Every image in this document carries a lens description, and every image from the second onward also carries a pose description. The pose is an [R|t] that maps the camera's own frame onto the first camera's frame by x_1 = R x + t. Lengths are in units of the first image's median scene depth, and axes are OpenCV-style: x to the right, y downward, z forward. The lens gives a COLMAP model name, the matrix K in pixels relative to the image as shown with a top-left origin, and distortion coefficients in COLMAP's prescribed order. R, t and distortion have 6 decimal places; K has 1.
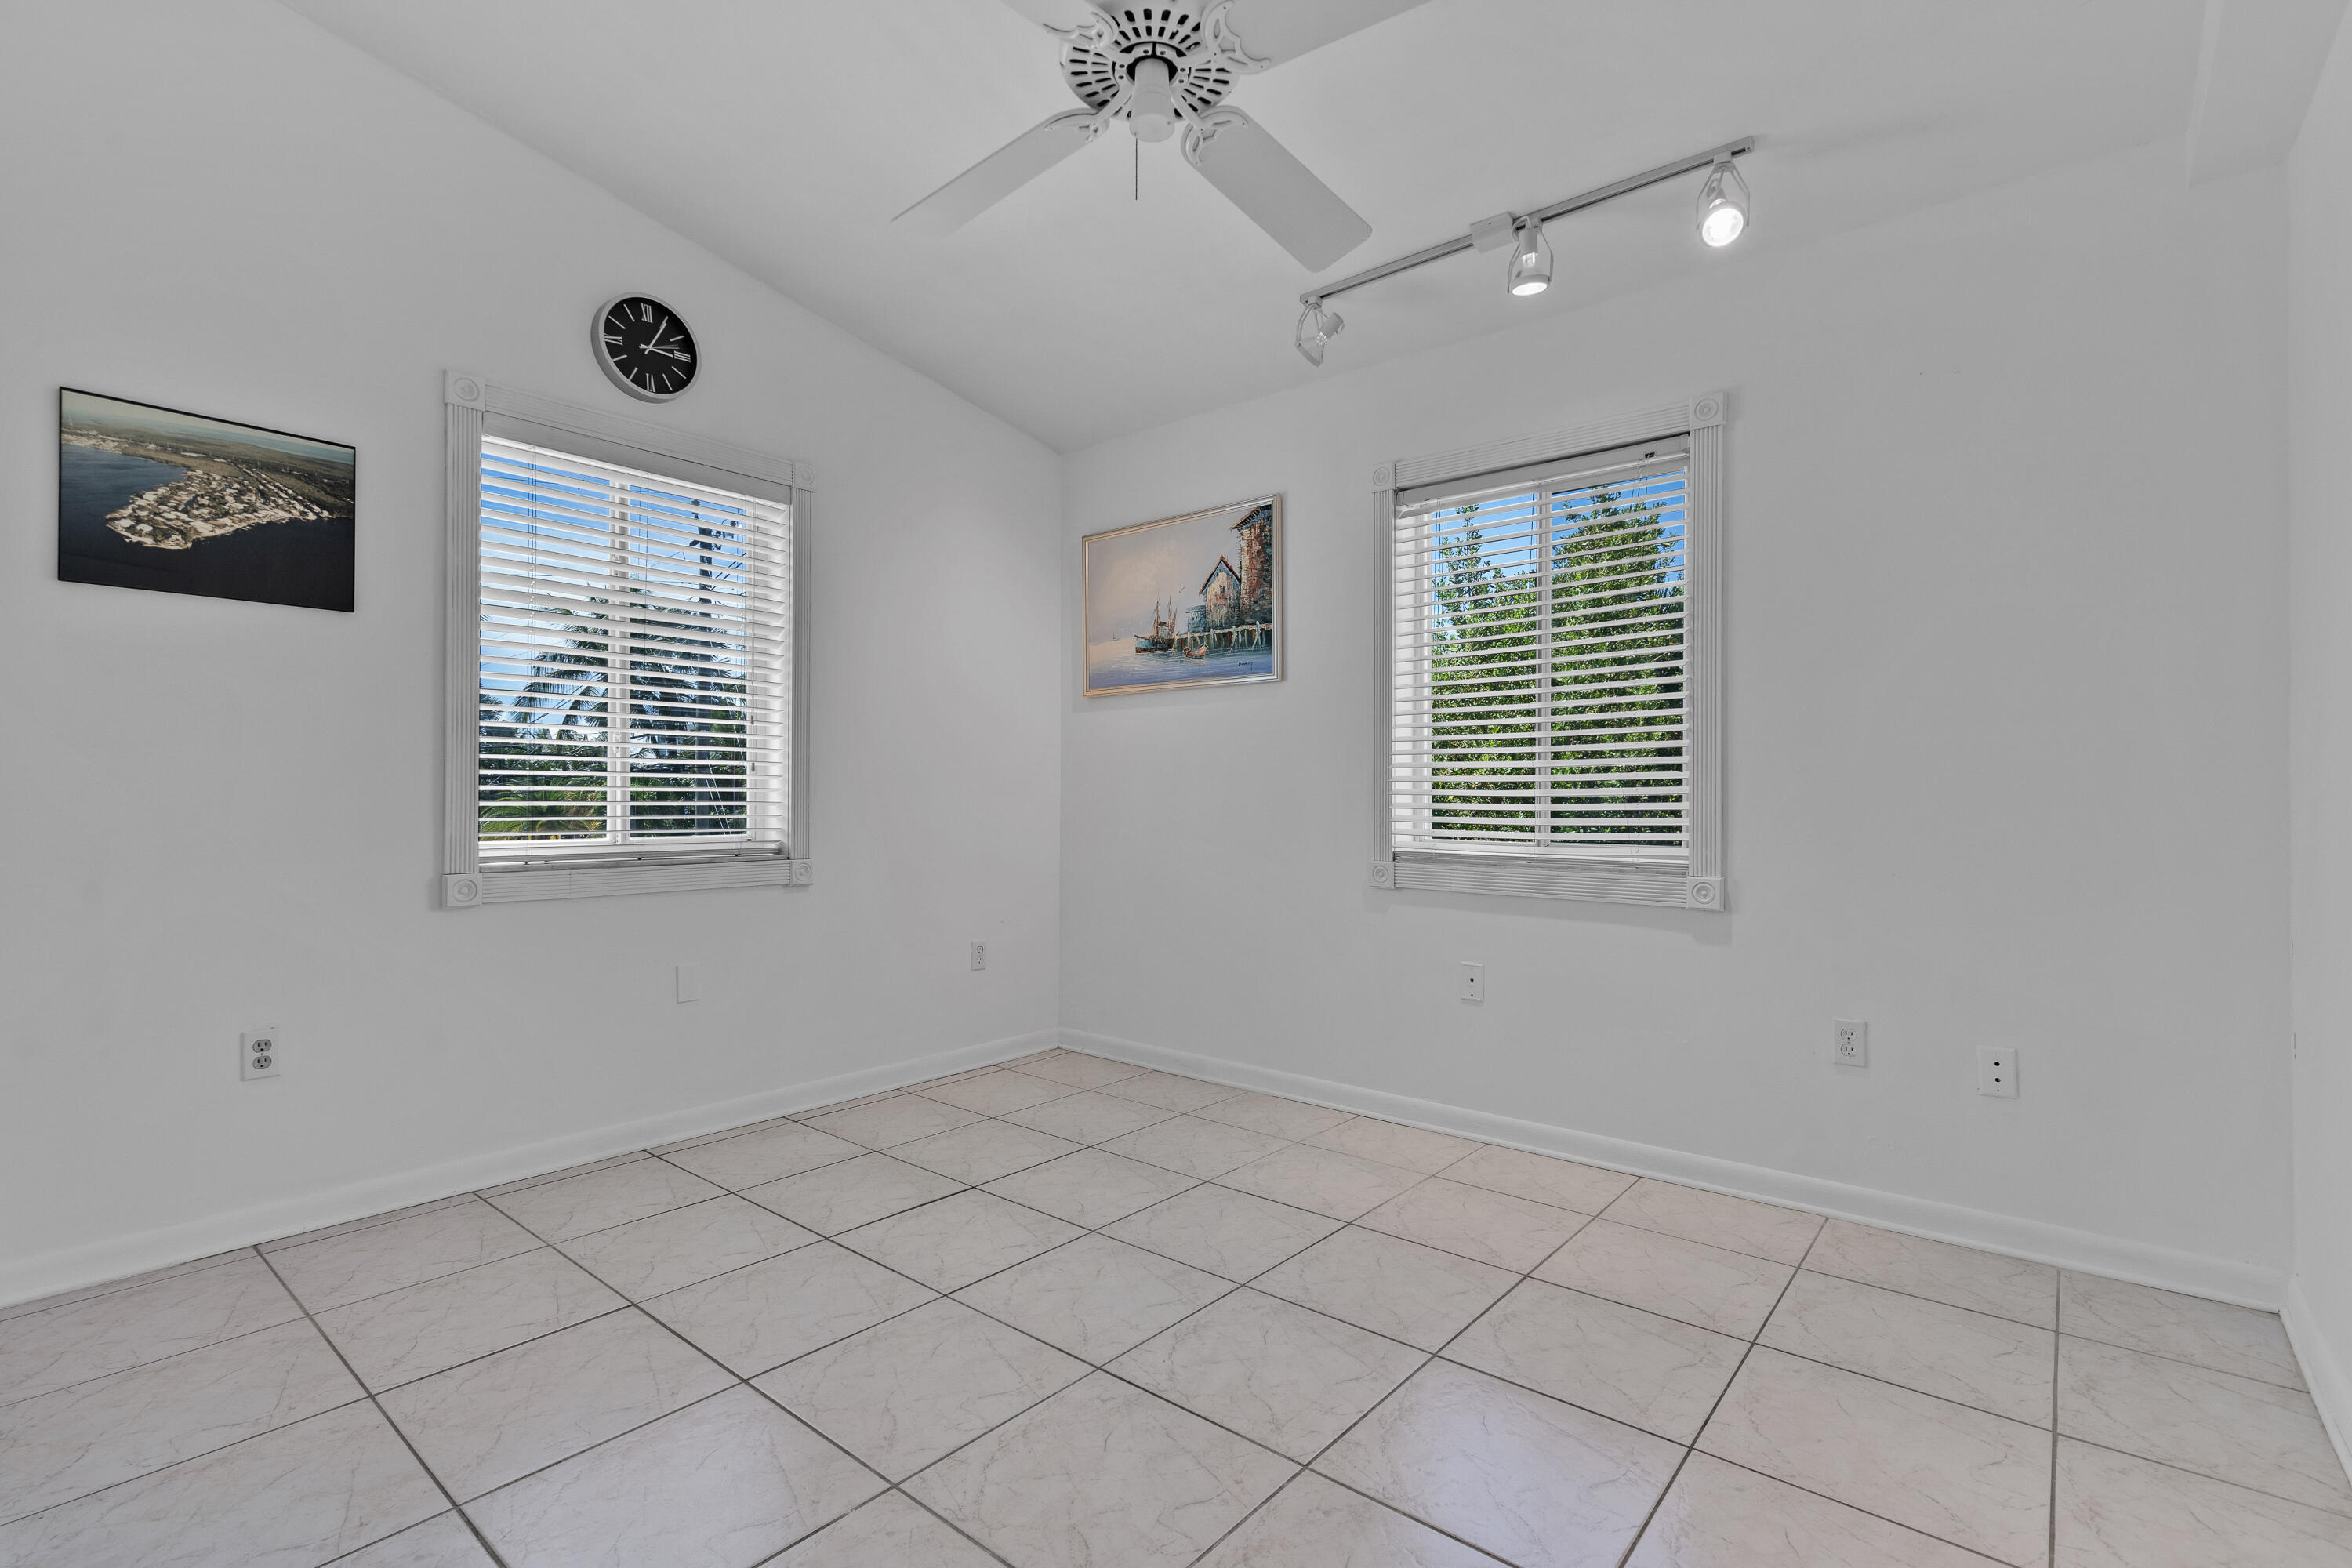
lens RADIAL K [[1067.1, 0, 1155.2], [0, 1067.1, 728.7], [0, 0, 1]] dist [-0.004590, -0.000086]
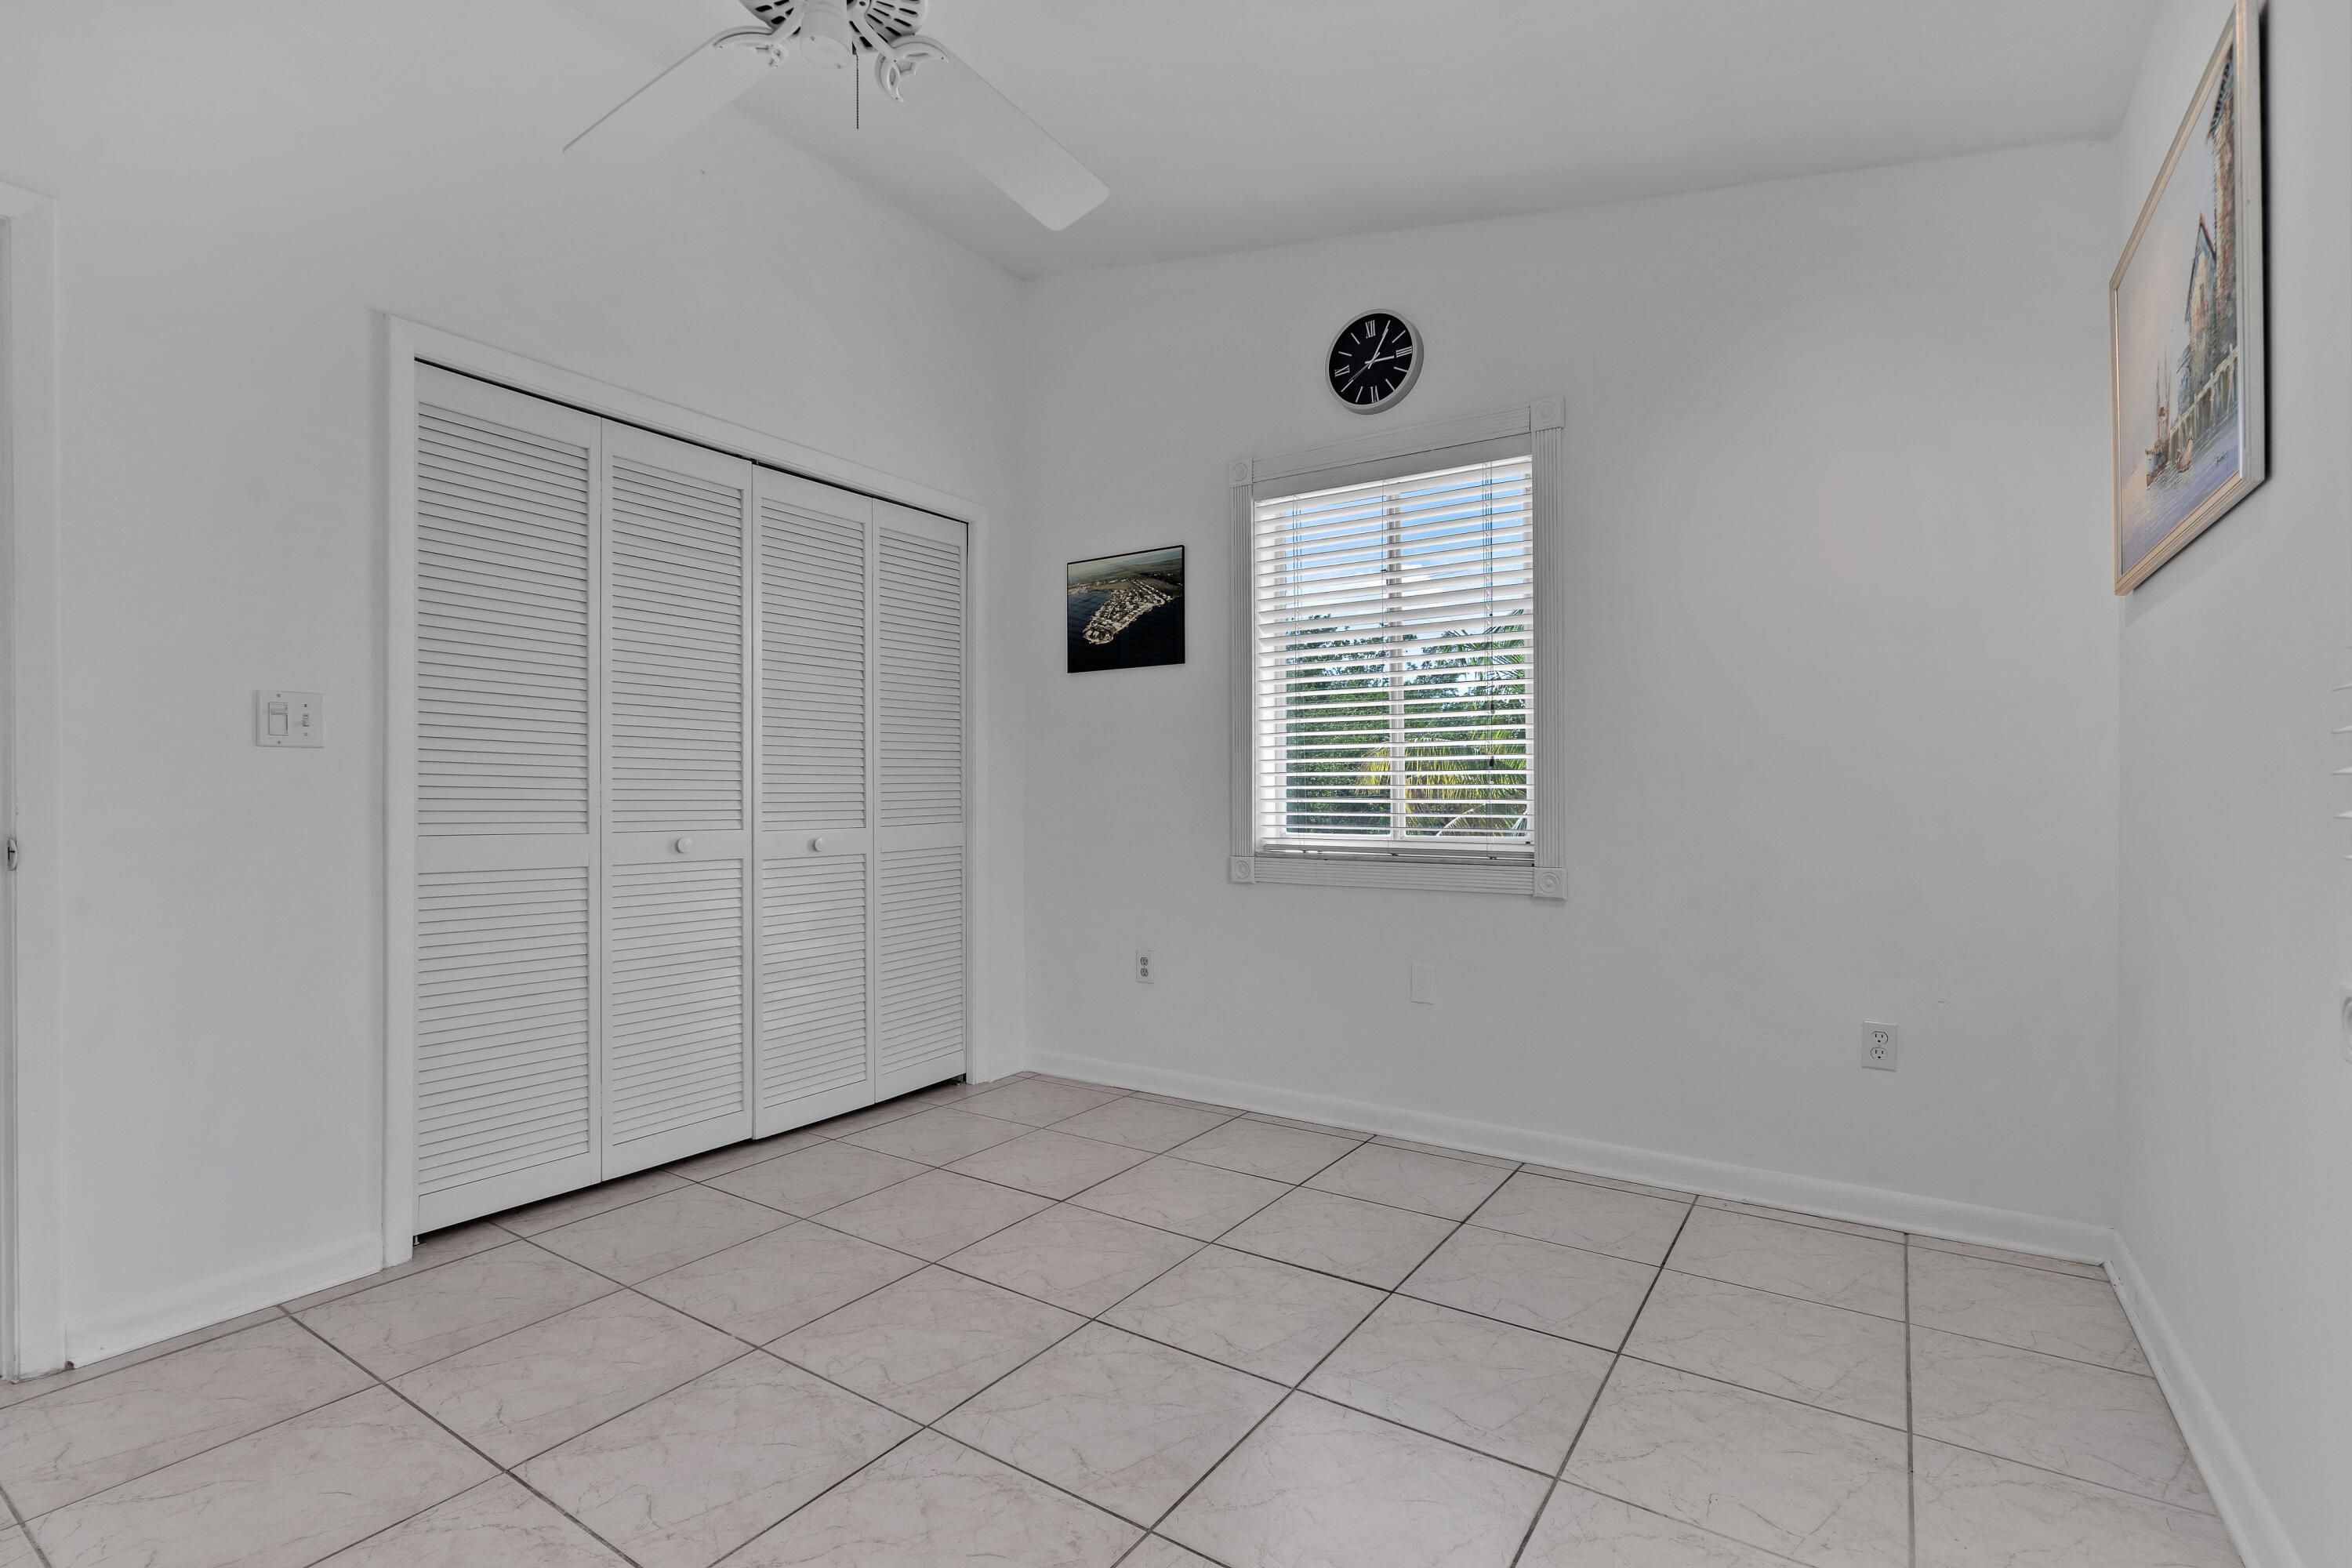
lens RADIAL K [[1067.1, 0, 1142.2], [0, 1067.1, 741.8], [0, 0, 1]] dist [-0.004590, -0.000086]
pose [[0.112949, -0.055686, -0.992039, 0.608995], [0.065626, 0.996666, -0.048474, 0.056181], [0.991431, -0.059628, 0.116227, 0.760868]]
